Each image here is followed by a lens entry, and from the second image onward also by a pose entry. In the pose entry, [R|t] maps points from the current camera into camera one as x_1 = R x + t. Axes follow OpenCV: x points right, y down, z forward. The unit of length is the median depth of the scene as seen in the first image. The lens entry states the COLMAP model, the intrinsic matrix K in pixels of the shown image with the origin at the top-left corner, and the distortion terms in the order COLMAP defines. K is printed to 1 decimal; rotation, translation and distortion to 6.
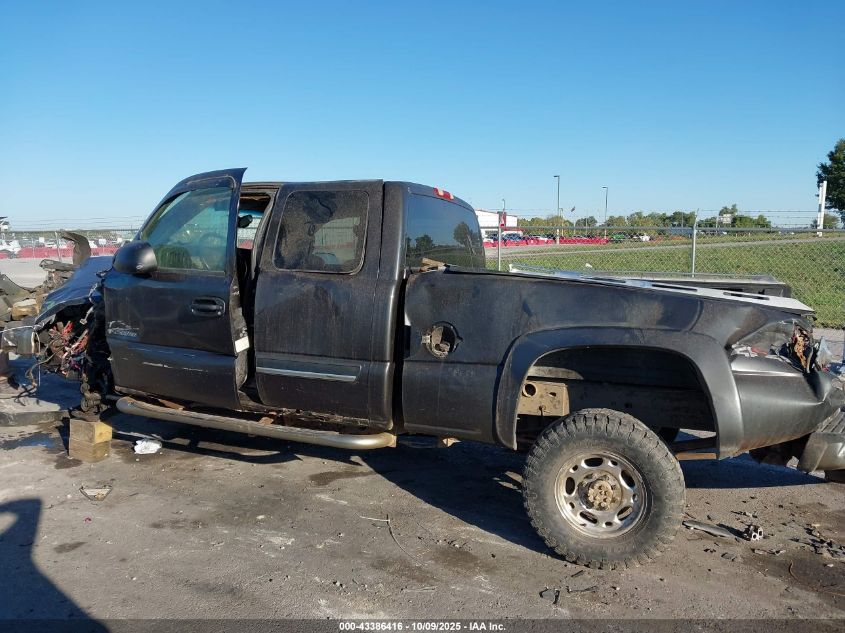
lens RADIAL K [[648.0, 0, 418.8], [0, 648.0, 290.6], [0, 0, 1]] dist [0.106601, -0.150876]
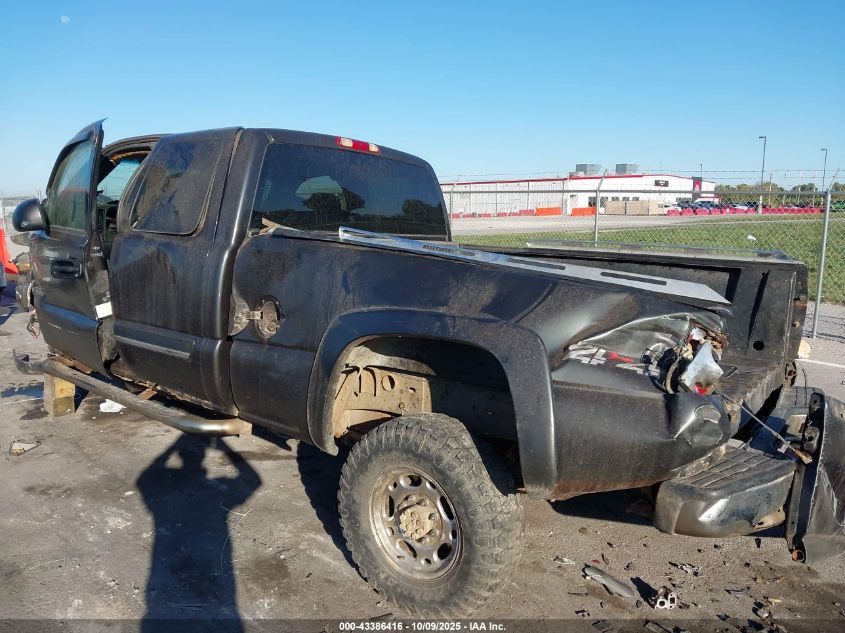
lens RADIAL K [[648.0, 0, 418.8], [0, 648.0, 290.6], [0, 0, 1]] dist [0.106601, -0.150876]
pose [[0.964208, 0.043352, -0.261577, 0.463399], [-0.030348, 0.998104, 0.053553, -0.009619], [0.263403, -0.043698, 0.963696, 0.251495]]
